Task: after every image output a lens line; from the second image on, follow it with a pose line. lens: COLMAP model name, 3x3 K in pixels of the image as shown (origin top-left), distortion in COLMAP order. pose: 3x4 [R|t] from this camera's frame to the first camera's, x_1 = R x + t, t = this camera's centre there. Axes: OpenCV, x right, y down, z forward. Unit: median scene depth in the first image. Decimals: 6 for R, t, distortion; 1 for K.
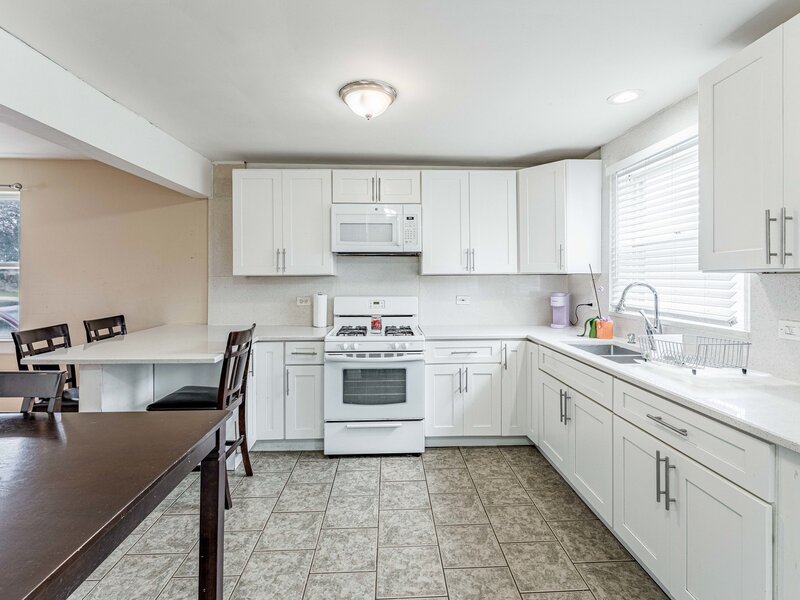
lens RADIAL K [[379.9, 0, 405.9], [0, 379.9, 274.8], [0, 0, 1]] dist [0.001136, 0.000022]
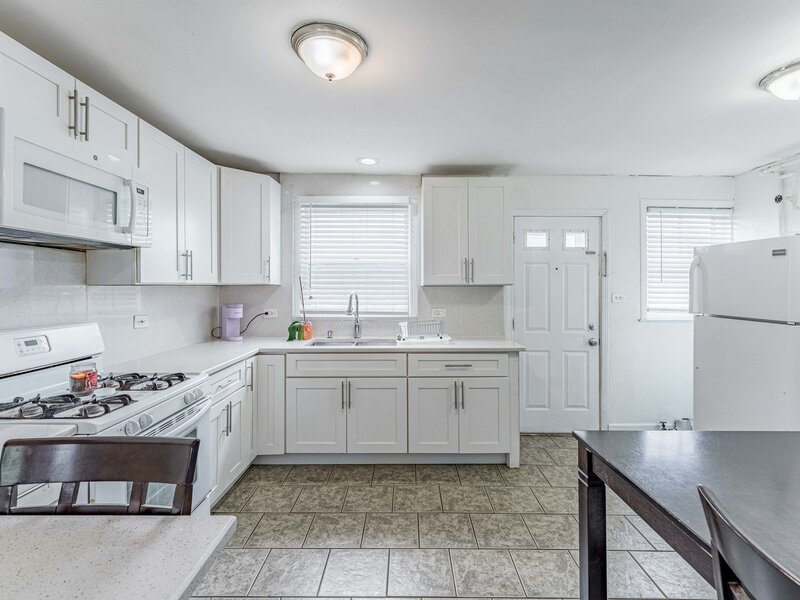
lens RADIAL K [[373.5, 0, 402.0], [0, 373.5, 293.3], [0, 0, 1]] dist [-0.002378, 0.000261]
pose [[0.055673, -0.009446, 0.998404, -0.614374], [-0.003909, 0.999946, 0.009679, 0.008766], [-0.998441, -0.004442, 0.055633, 0.616076]]
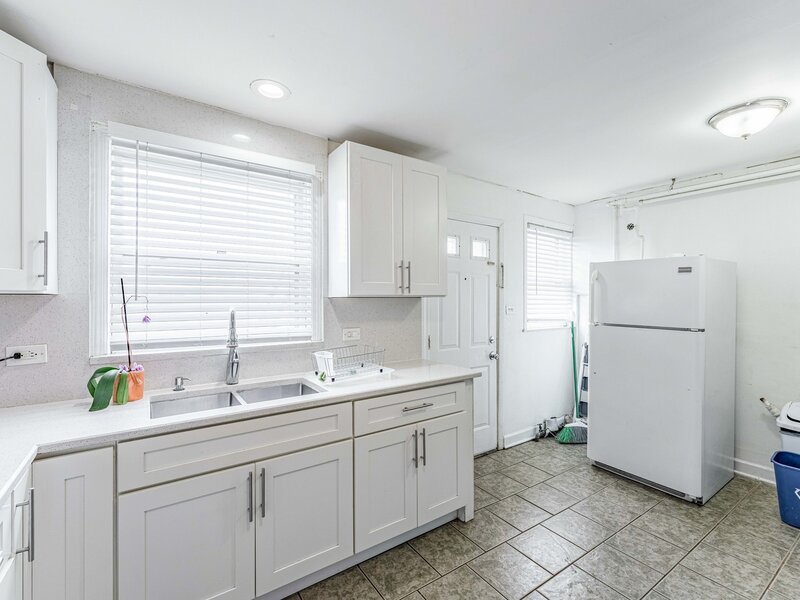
lens RADIAL K [[372.8, 0, 405.5], [0, 372.8, 301.2], [0, 0, 1]] dist [-0.000921, 0.000044]
pose [[-0.533253, -0.000222, 0.845956, -0.226052], [-0.000655, 1.000000, -0.000150, 0.005735], [-0.845956, -0.000634, -0.533253, 0.916727]]
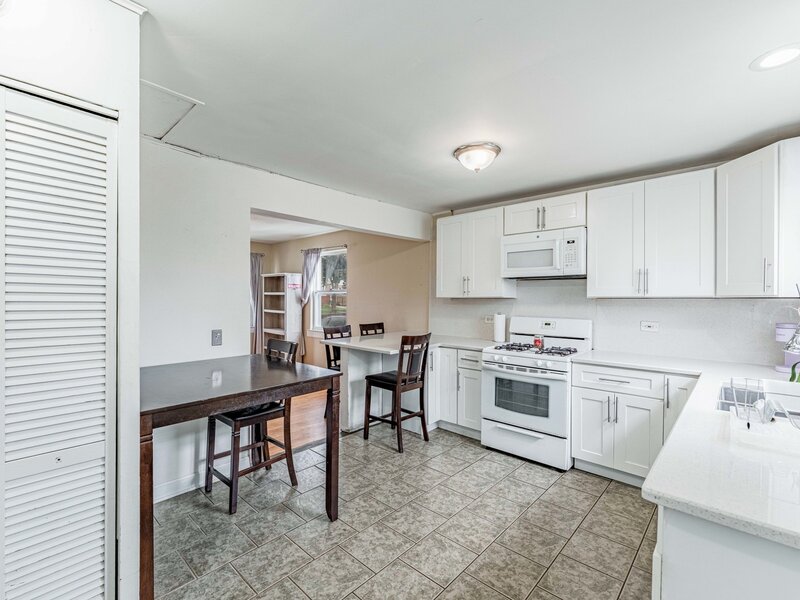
lens RADIAL K [[372.8, 0, 405.5], [0, 372.8, 301.2], [0, 0, 1]] dist [-0.000921, 0.000044]
pose [[0.705272, 0.011487, -0.708844, 0.453402], [-0.003095, 0.999909, 0.013124, -0.002661], [0.708930, -0.007062, 0.705244, -0.017075]]
